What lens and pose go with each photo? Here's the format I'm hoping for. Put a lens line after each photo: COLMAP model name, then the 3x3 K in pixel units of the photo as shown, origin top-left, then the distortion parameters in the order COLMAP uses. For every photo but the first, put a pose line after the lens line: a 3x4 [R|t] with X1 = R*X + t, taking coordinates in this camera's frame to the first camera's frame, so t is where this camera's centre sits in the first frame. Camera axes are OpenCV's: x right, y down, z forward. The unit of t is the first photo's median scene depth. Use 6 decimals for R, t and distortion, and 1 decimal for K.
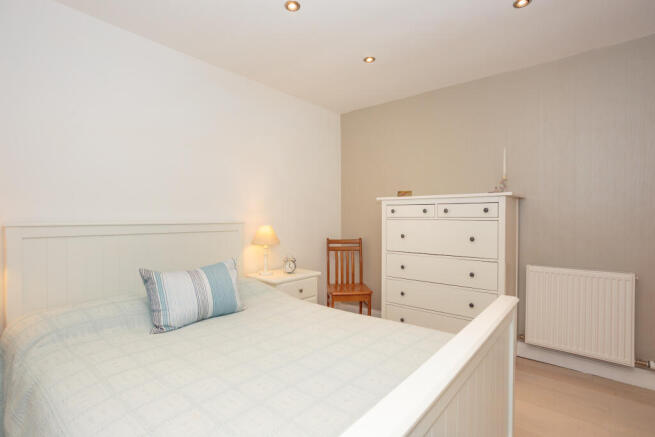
lens RADIAL K [[317.7, 0, 327.0], [0, 317.7, 221.1], [0, 0, 1]] dist [-0.035268, 0.021387]
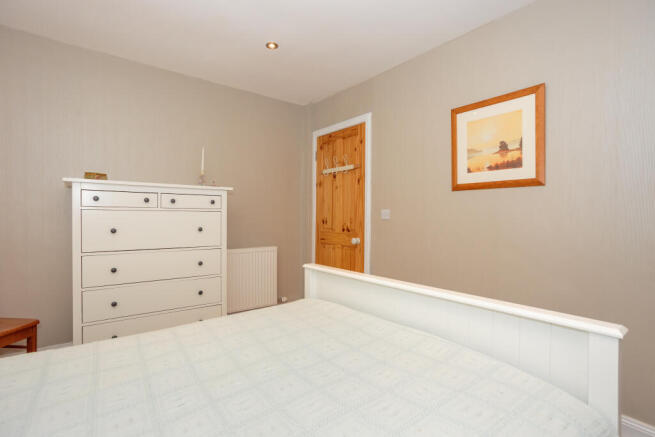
lens RADIAL K [[317.7, 0, 325.7], [0, 317.7, 213.3], [0, 0, 1]] dist [-0.035268, 0.021387]
pose [[0.266391, 0.001546, 0.963864, -0.395171], [-0.009053, 0.999959, 0.000898, -0.000950], [-0.963822, -0.008965, 0.266394, 0.282926]]
